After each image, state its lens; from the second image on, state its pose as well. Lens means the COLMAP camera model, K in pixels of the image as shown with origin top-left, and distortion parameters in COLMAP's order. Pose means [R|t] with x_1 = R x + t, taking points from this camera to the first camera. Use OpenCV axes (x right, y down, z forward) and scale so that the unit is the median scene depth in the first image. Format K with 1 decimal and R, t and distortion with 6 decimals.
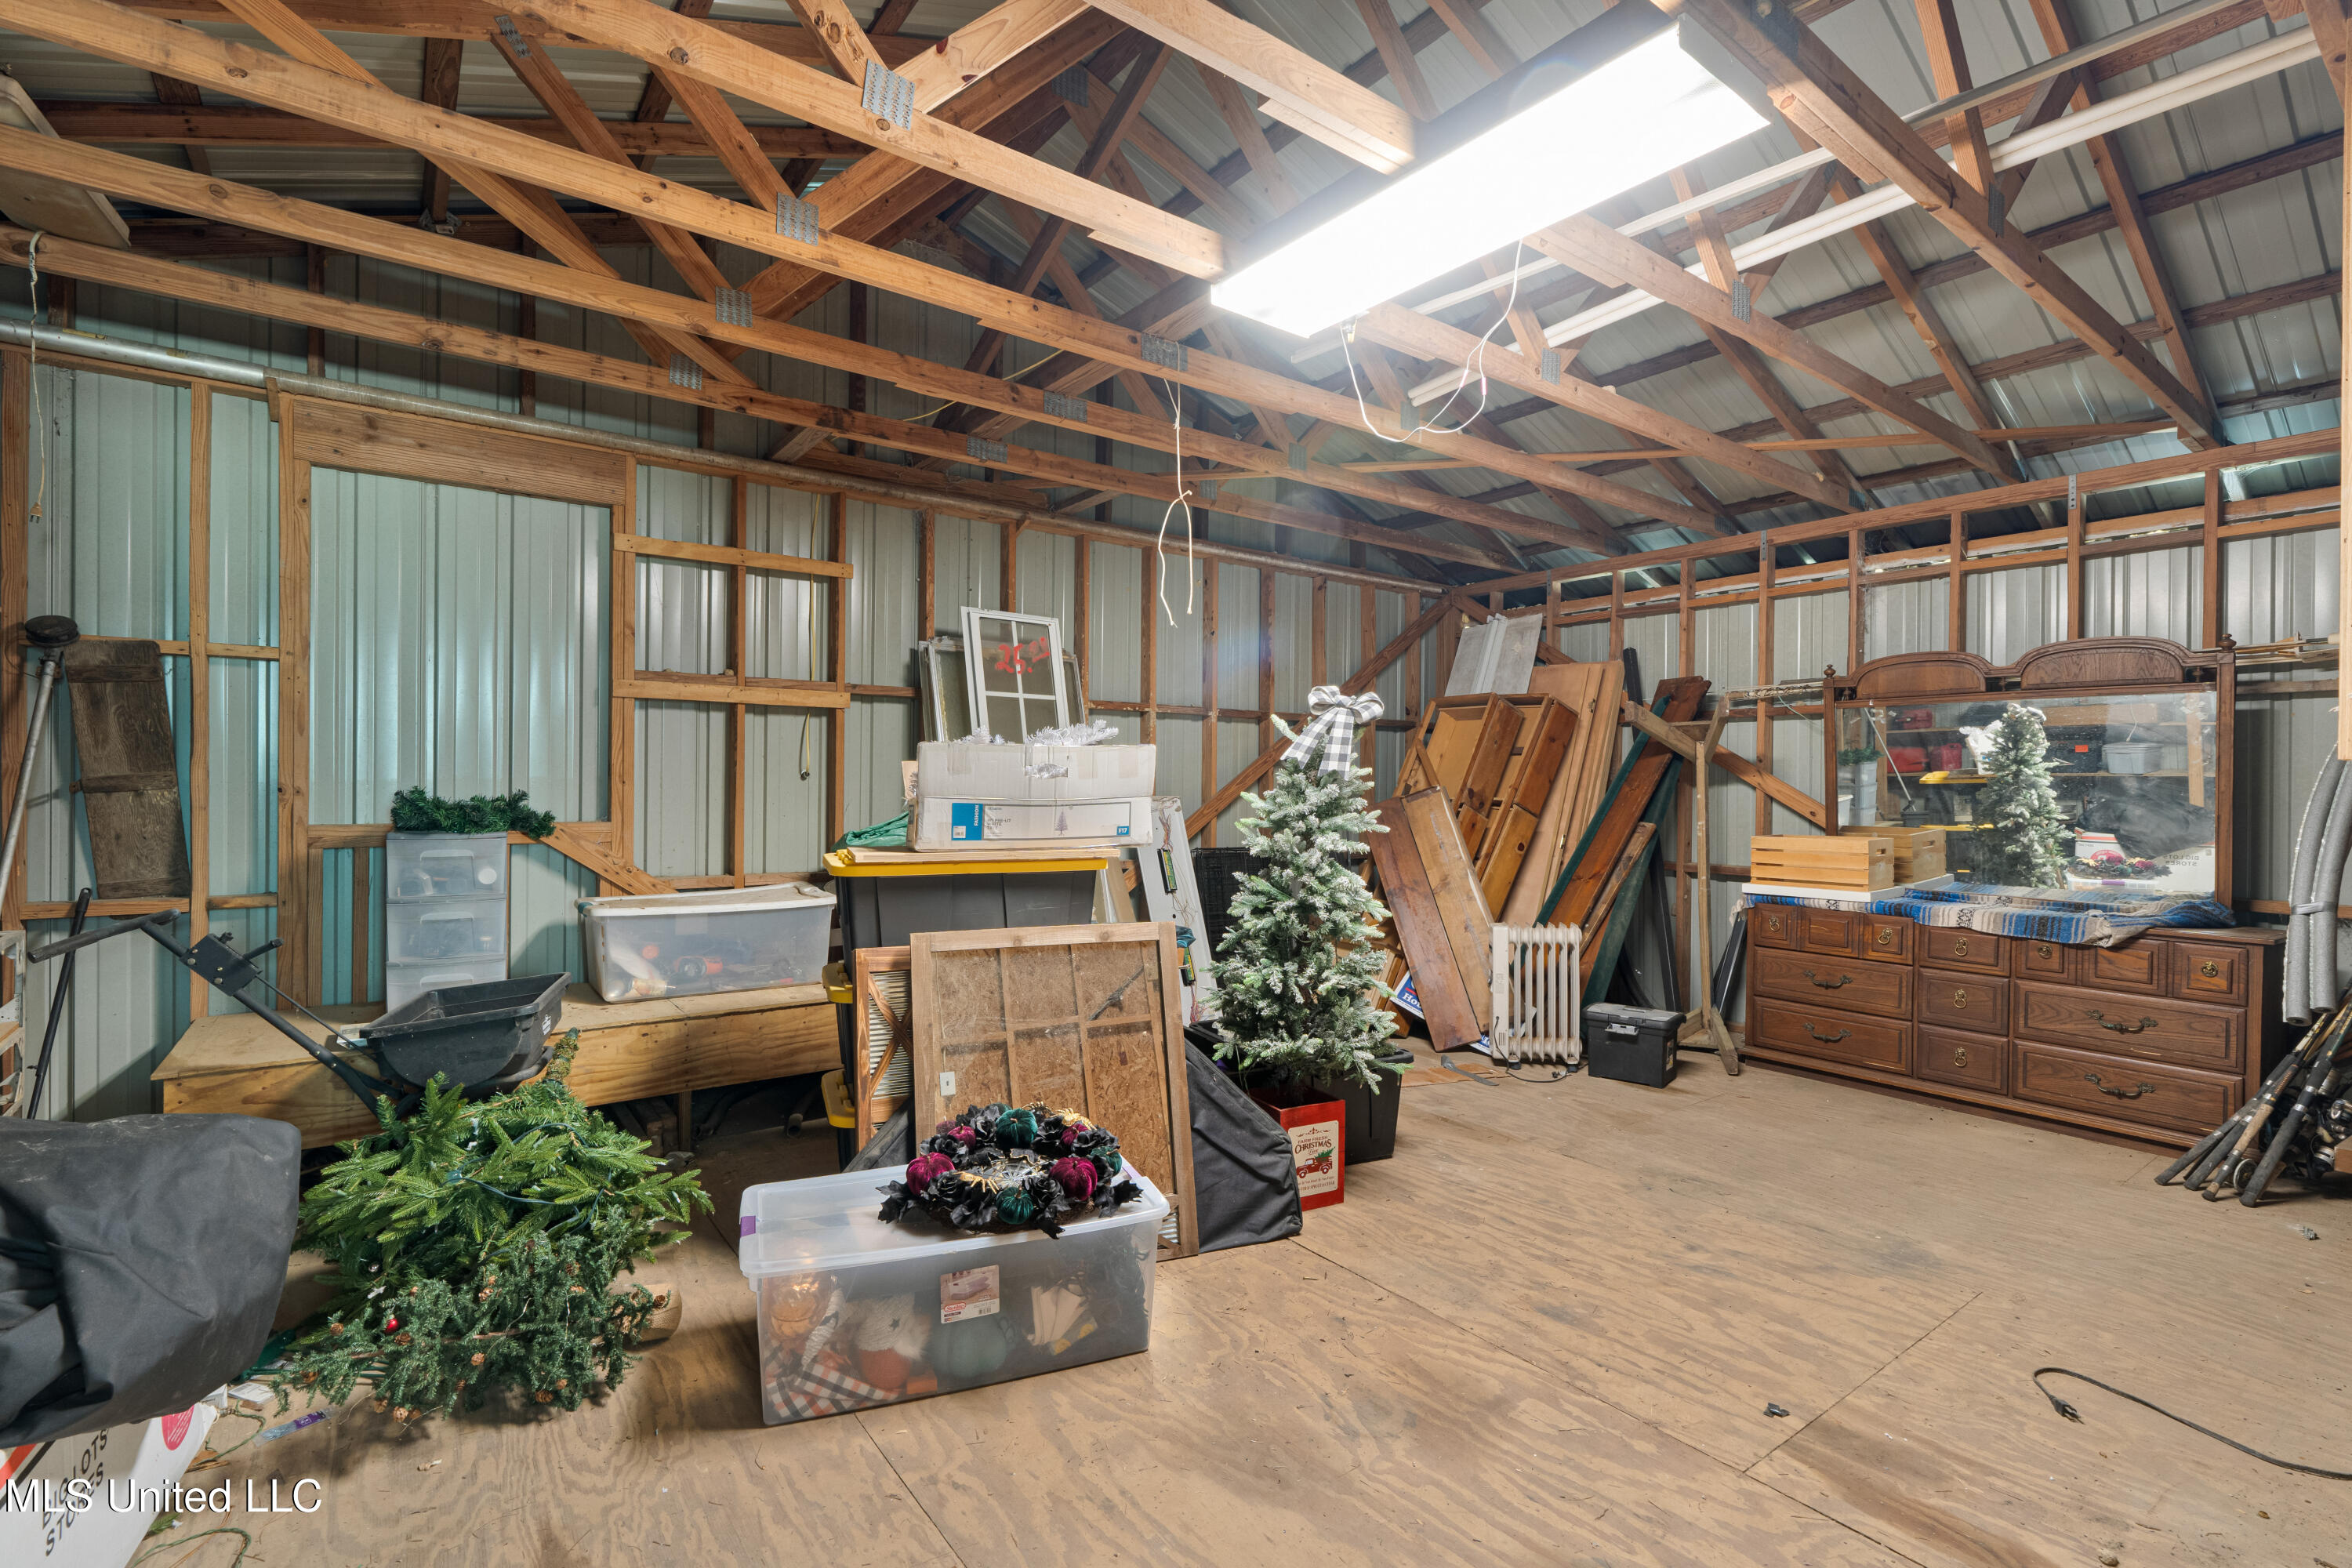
lens RADIAL K [[1057.0, 0, 1168.0], [0, 1057.0, 779.2], [0, 0, 1]] dist [-0.001464, 0.001596]
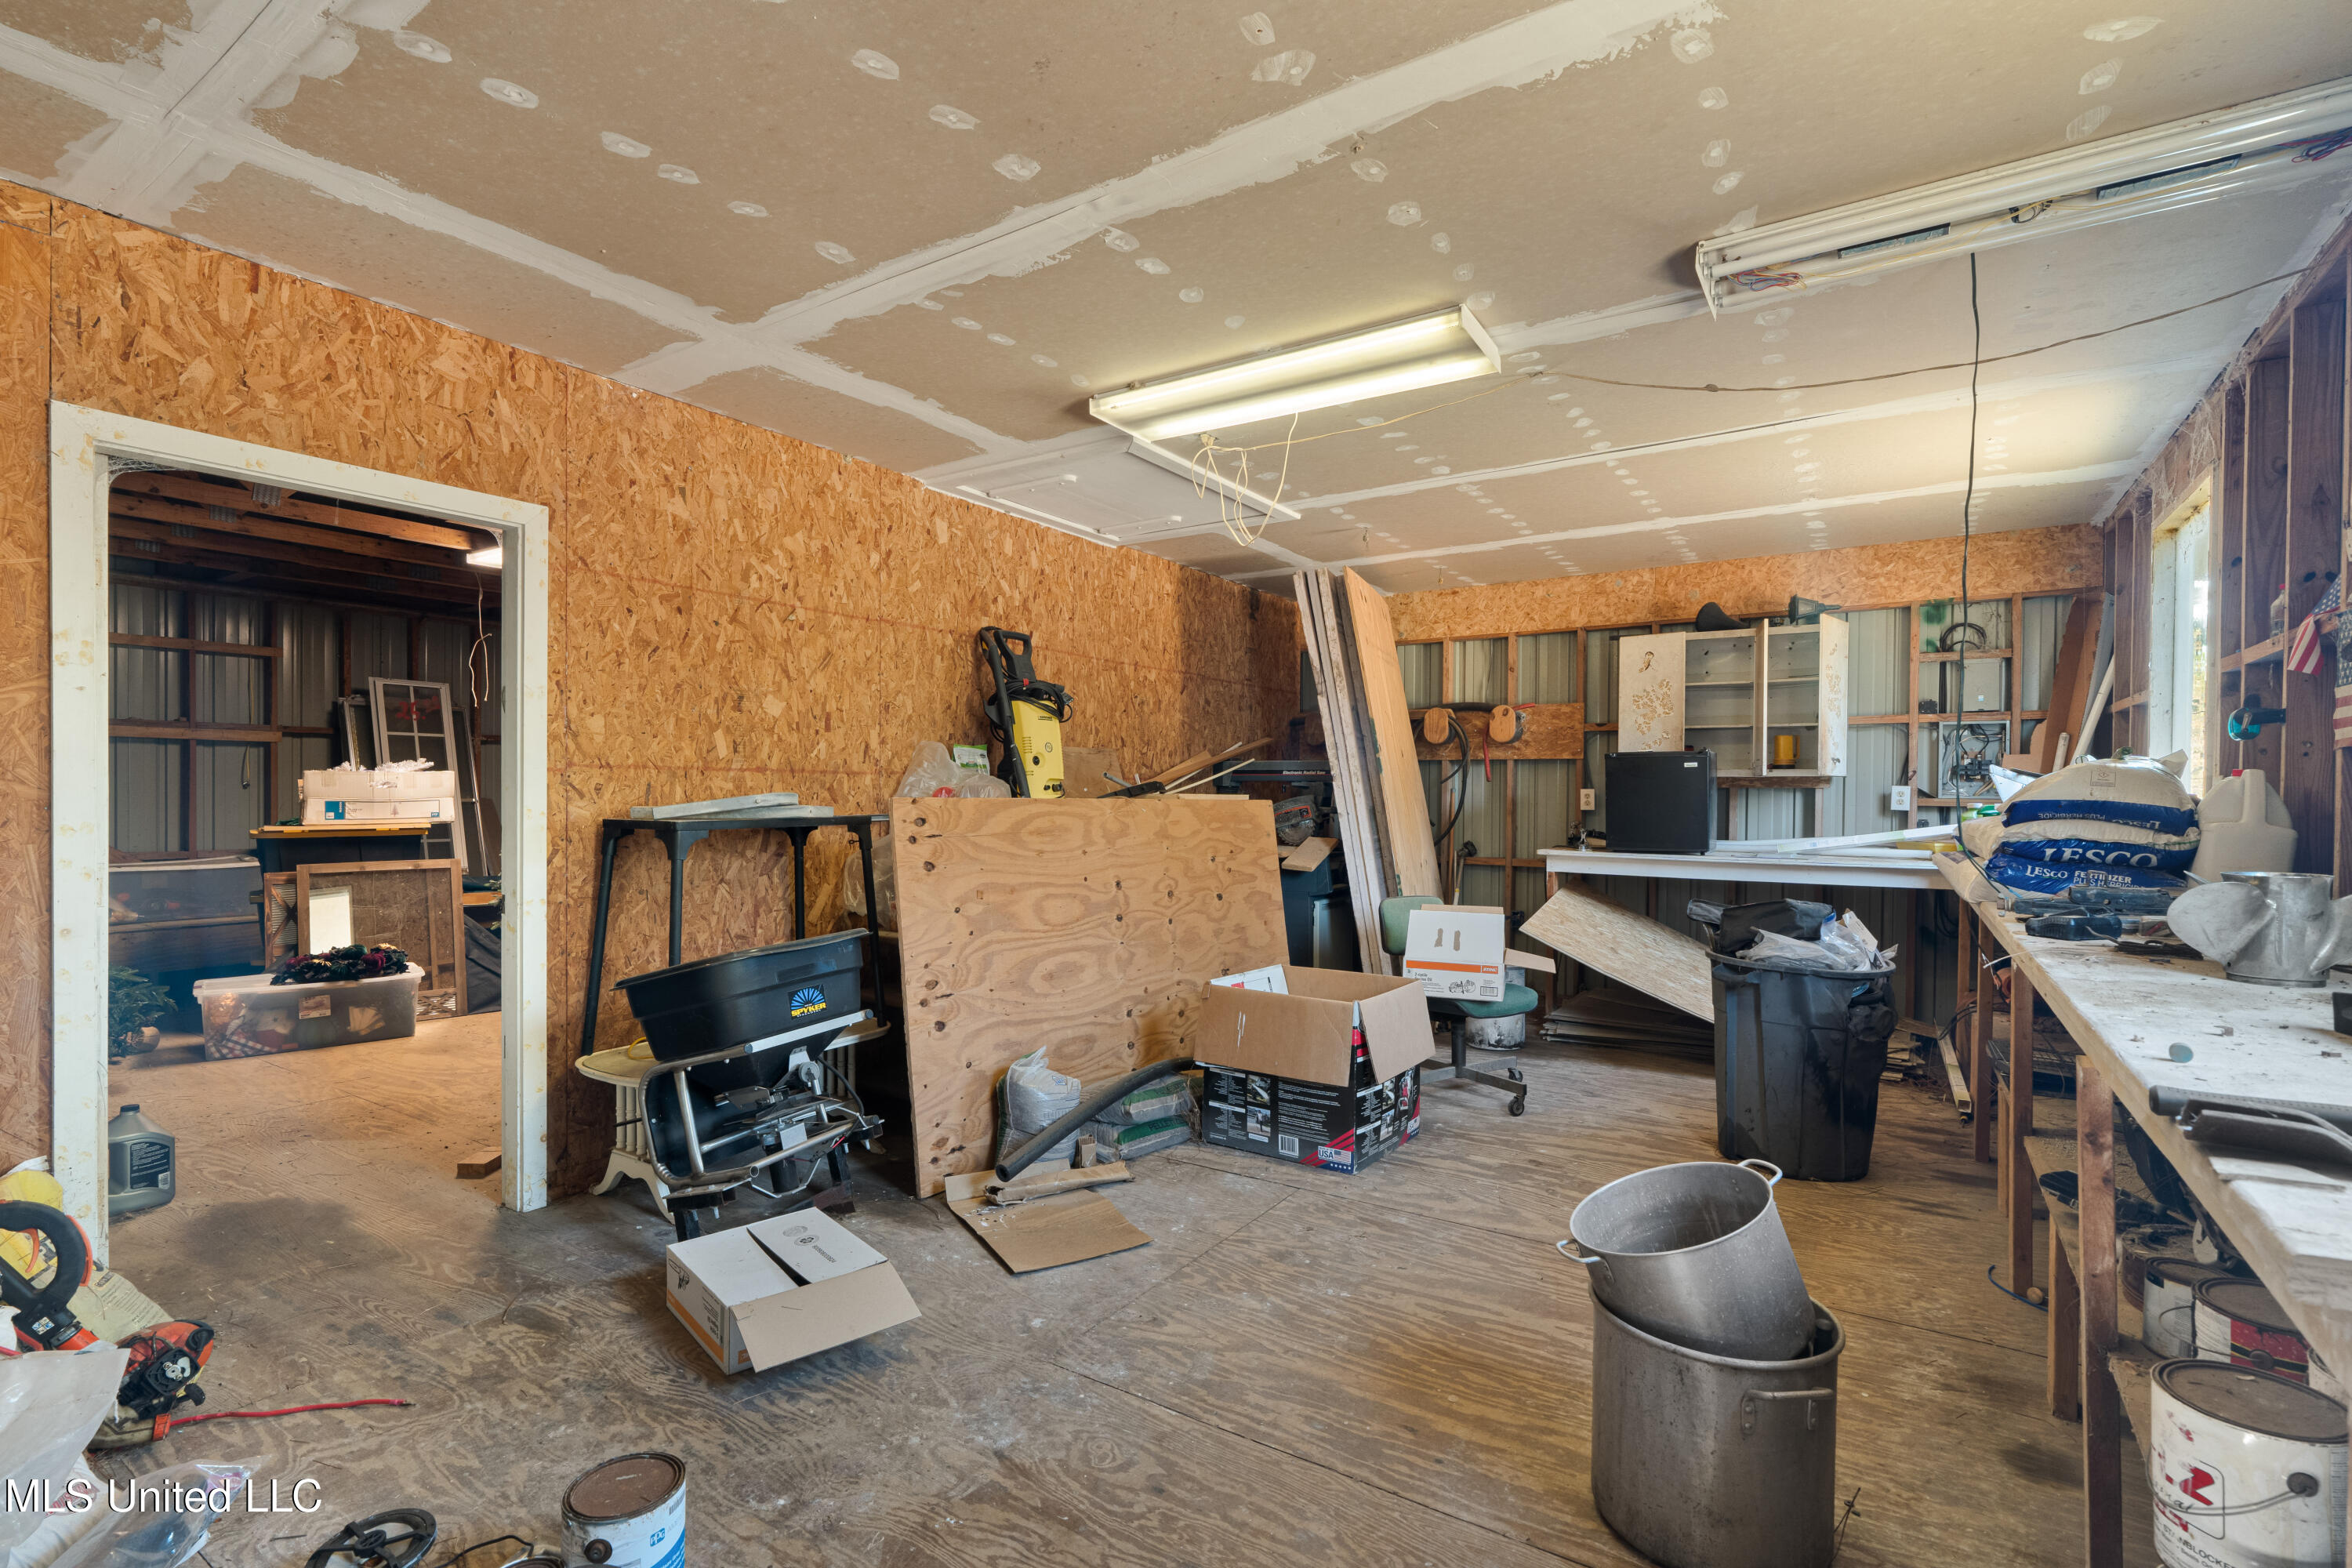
lens RADIAL K [[1091.7, 0, 1176.0], [0, 1091.7, 784.0], [0, 0, 1]] dist [-0.001603, -0.000002]
pose [[0.940262, -0.007504, 0.340370, 0.398100], [0.006478, 0.999970, 0.004151, -0.004849], [-0.340391, -0.001698, 0.940283, -0.972913]]
